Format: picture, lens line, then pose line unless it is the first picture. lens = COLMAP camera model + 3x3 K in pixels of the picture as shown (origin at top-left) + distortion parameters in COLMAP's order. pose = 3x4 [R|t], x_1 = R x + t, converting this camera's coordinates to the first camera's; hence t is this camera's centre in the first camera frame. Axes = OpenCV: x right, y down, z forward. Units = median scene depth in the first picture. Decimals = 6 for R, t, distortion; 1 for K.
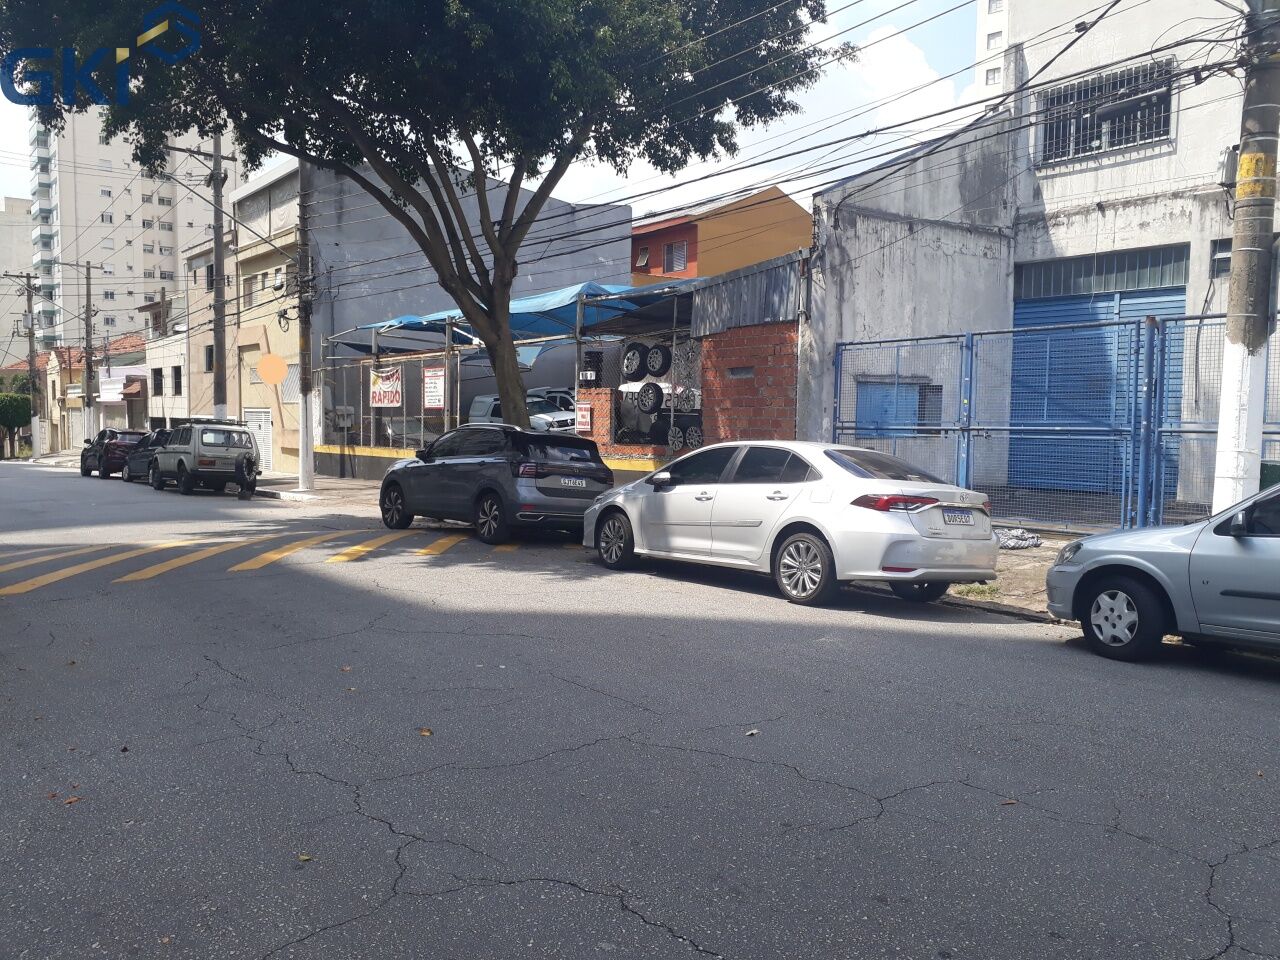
lens RADIAL K [[1015.0, 0, 631.7], [0, 1015.0, 484.2], [0, 0, 1]] dist [0.163300, -0.369003]
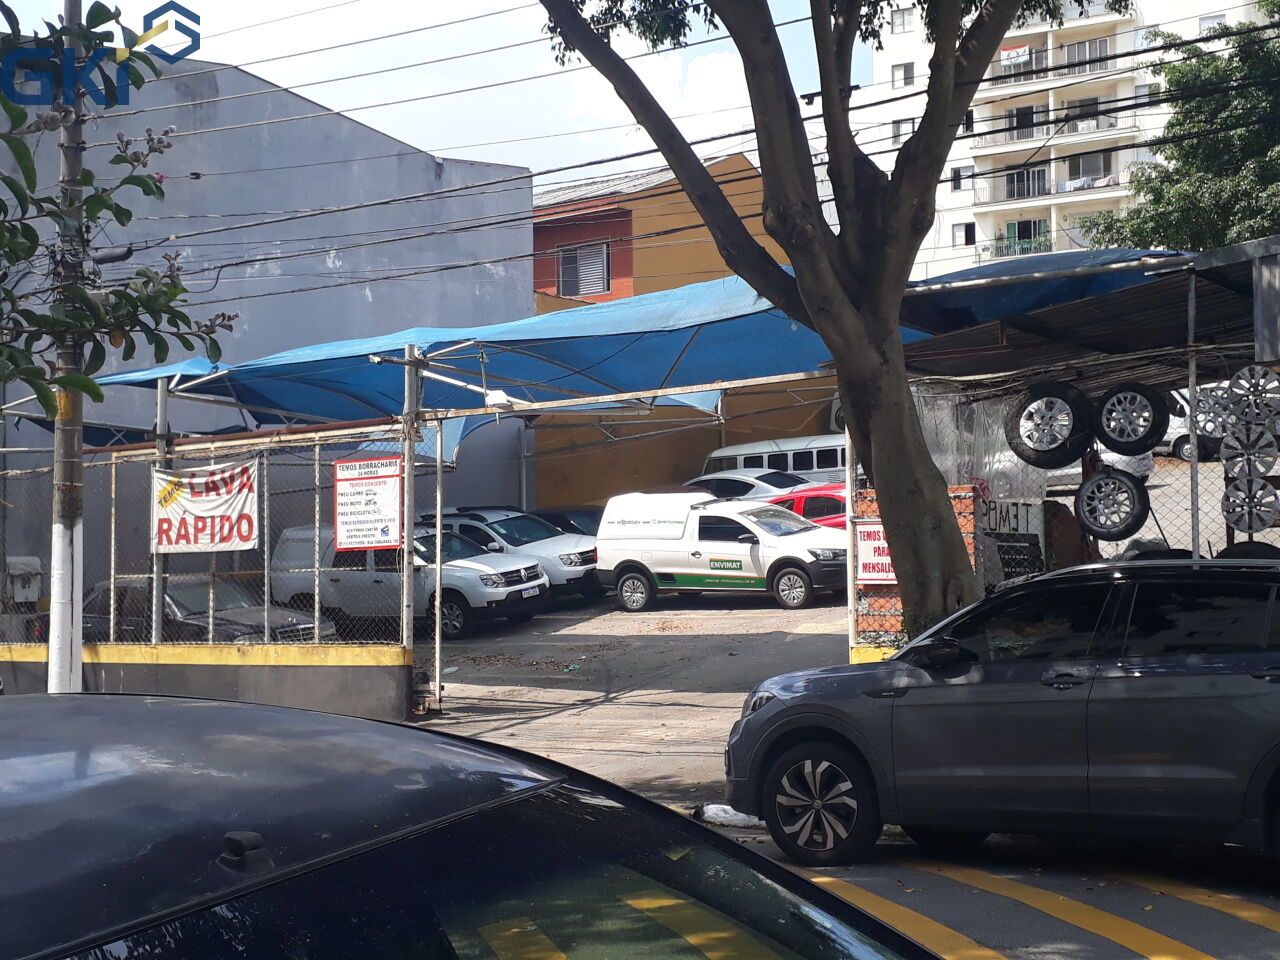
lens RADIAL K [[1662.4, 0, 626.5], [0, 1662.4, 479.3], [0, 0, 1]] dist [0.254910, -0.789361]
pose [[0.966205, -0.013116, 0.257442, -0.387951], [0.043797, 0.992537, -0.113808, -0.022954], [-0.254028, 0.121237, 0.959568, 0.375178]]
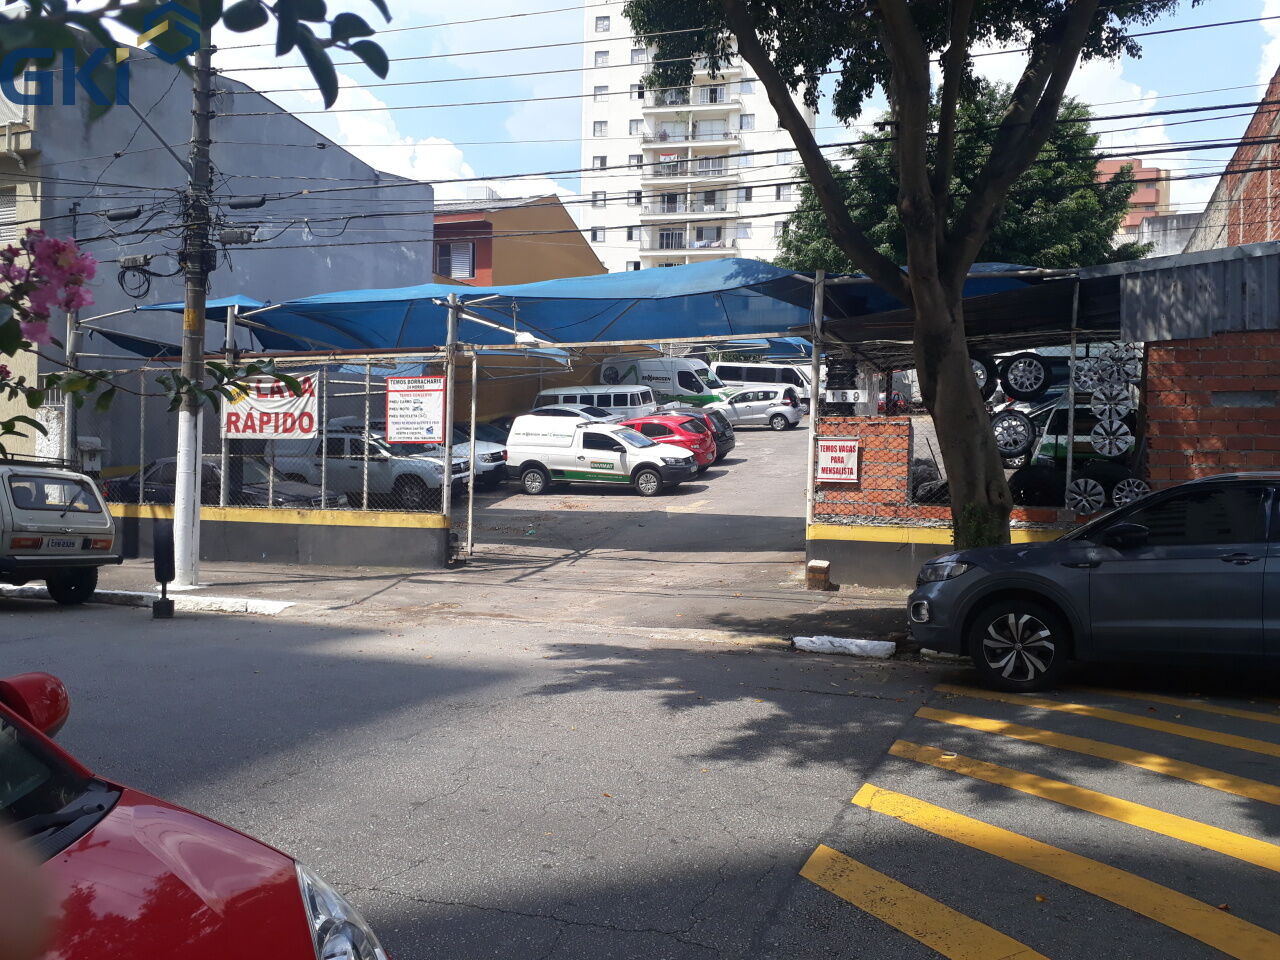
lens RADIAL K [[1015.0, 0, 631.7], [0, 1015.0, 484.2], [0, 0, 1]] dist [0.163300, -0.369003]
pose [[0.871393, 0.002830, 0.490578, -0.542289], [0.019104, 0.999029, -0.039696, -0.032263], [-0.490214, 0.043963, 0.870493, 0.575013]]
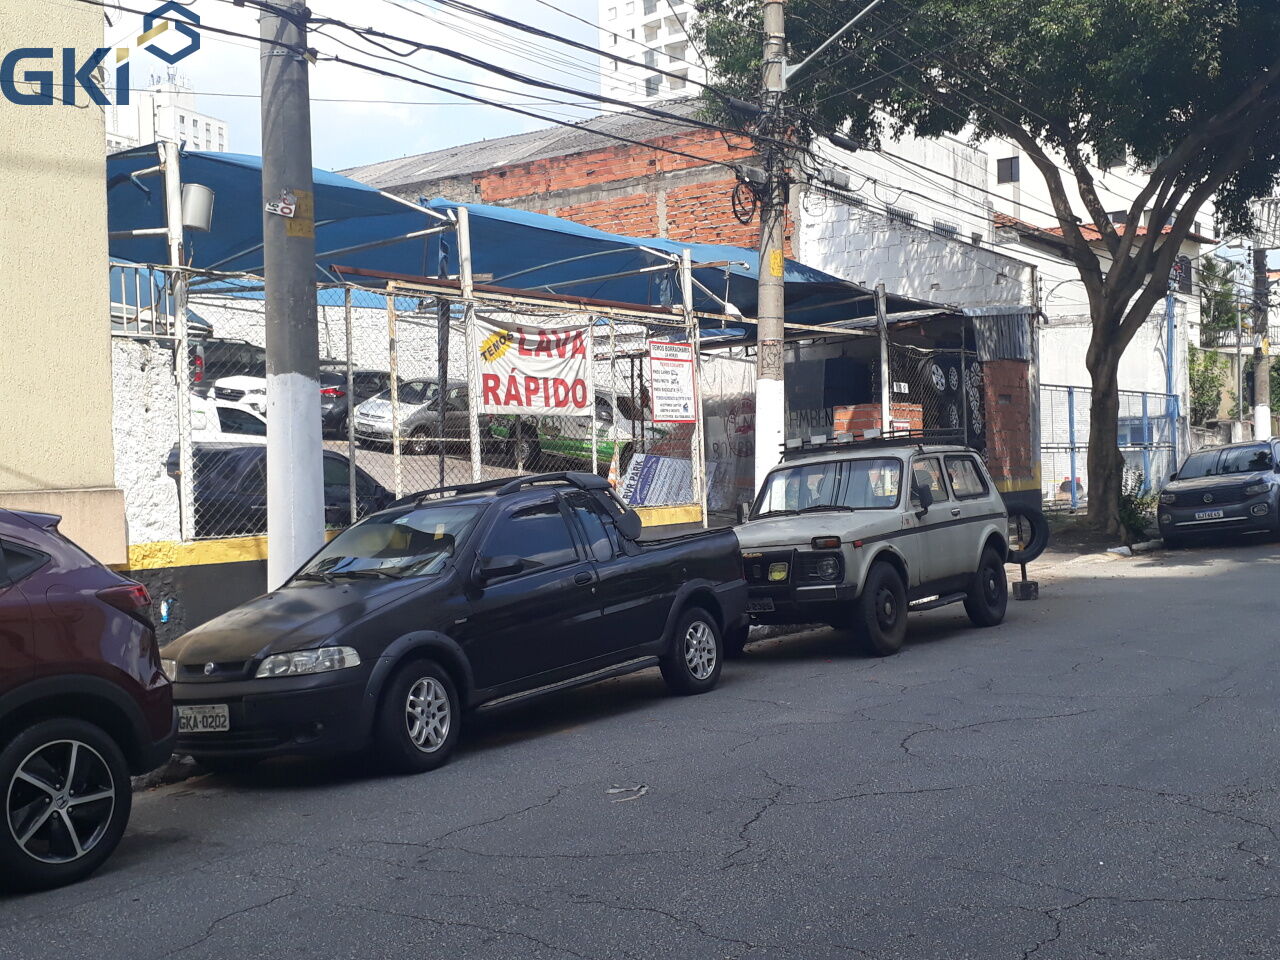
lens RADIAL K [[1482.2, 0, 634.2], [0, 1482.2, 484.1], [0, 0, 1]] dist [0.252043, -0.789306]
pose [[-0.280815, -0.009423, 0.959716, -1.283263], [0.083002, 0.995967, 0.034066, -0.100282], [-0.956166, 0.089224, -0.278900, 1.752067]]
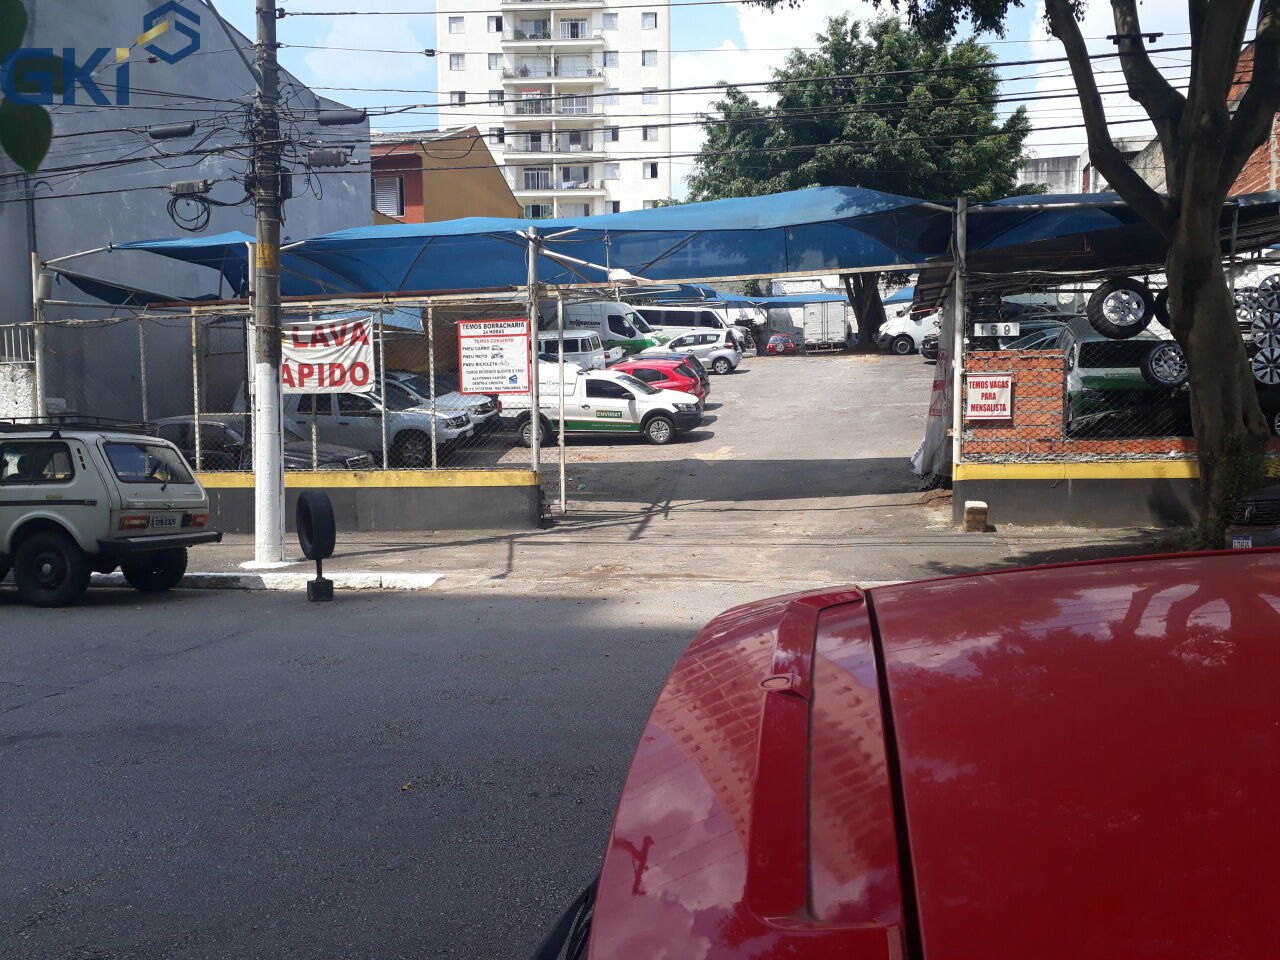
lens RADIAL K [[1015.0, 0, 631.7], [0, 1015.0, 484.2], [0, 0, 1]] dist [0.163300, -0.369003]
pose [[0.777331, -0.057446, 0.626463, -0.694302], [0.060174, 0.998046, 0.016855, -0.042190], [-0.626207, 0.024595, 0.779269, 0.741478]]
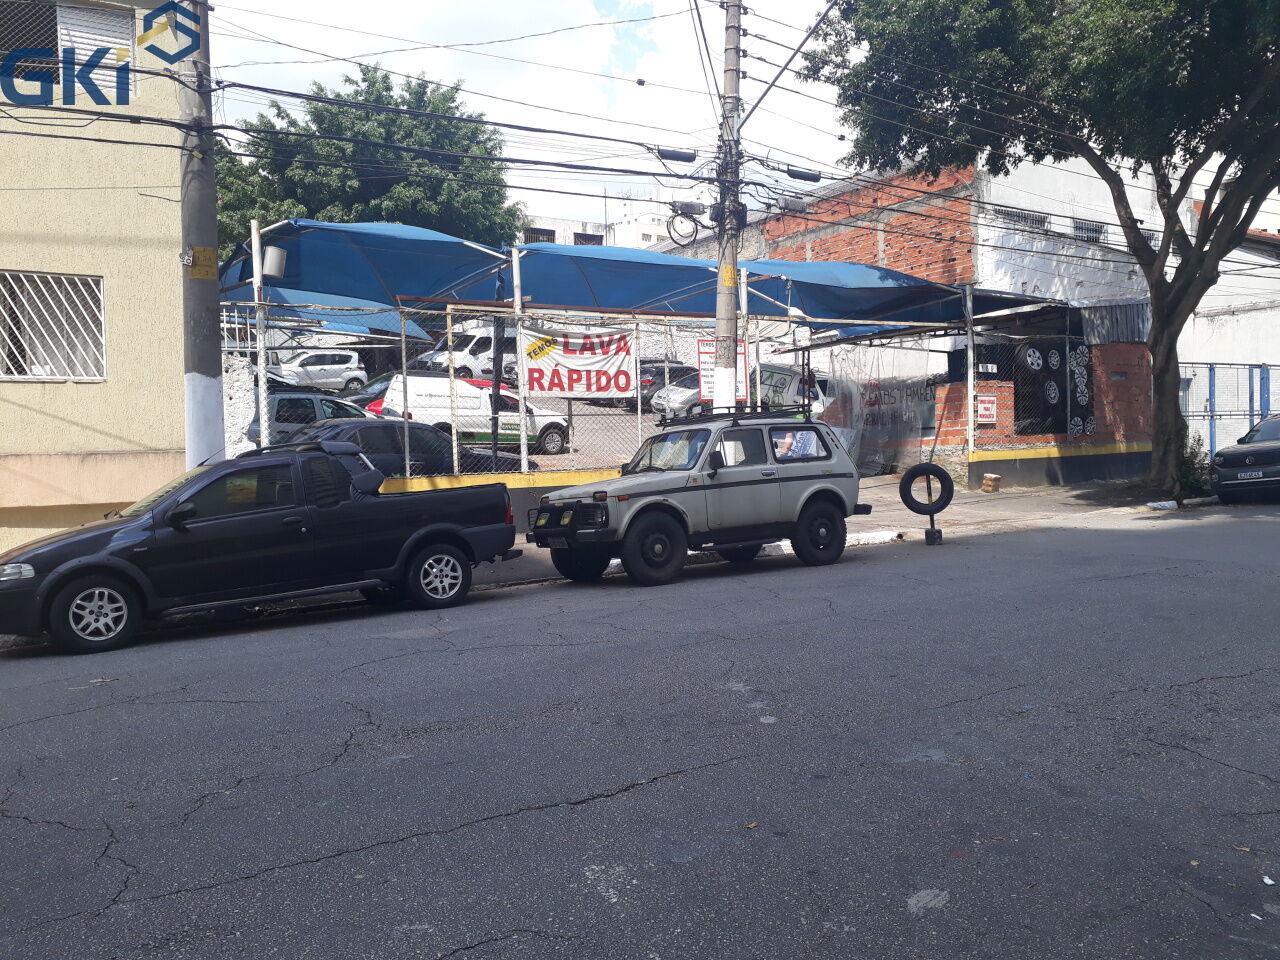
lens RADIAL K [[1015.0, 0, 631.7], [0, 1015.0, 484.2], [0, 0, 1]] dist [0.163300, -0.369003]
pose [[0.107849, -0.051393, 0.992838, -1.243826], [0.086546, 0.995357, 0.042122, -0.075216], [-0.990393, 0.081384, 0.111796, 1.410734]]
